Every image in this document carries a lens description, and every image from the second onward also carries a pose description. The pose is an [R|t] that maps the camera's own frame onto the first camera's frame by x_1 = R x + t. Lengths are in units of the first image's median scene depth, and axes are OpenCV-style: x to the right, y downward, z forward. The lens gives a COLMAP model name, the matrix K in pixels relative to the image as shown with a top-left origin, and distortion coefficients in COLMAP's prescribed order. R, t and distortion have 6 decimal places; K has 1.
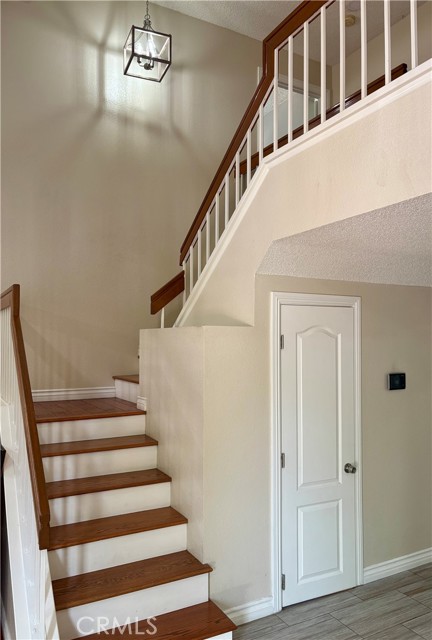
lens RADIAL K [[486.8, 0, 216.0], [0, 486.8, 320.0], [0, 0, 1]] dist [-0.002325, -0.008139]
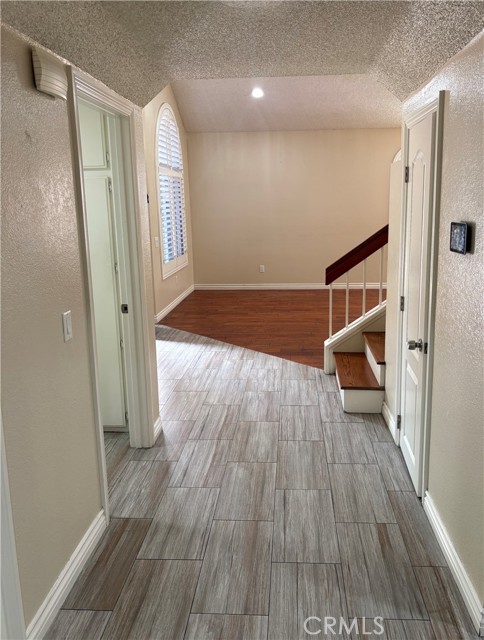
lens RADIAL K [[529.1, 0, 242.0], [0, 529.1, 320.0], [0, 0, 1]] dist [0.001158, 0.000439]
pose [[-0.563751, 0.186299, -0.804660, 1.119127], [0.061524, 0.980995, 0.184020, 0.112223], [0.823650, 0.054236, -0.564499, 1.295128]]
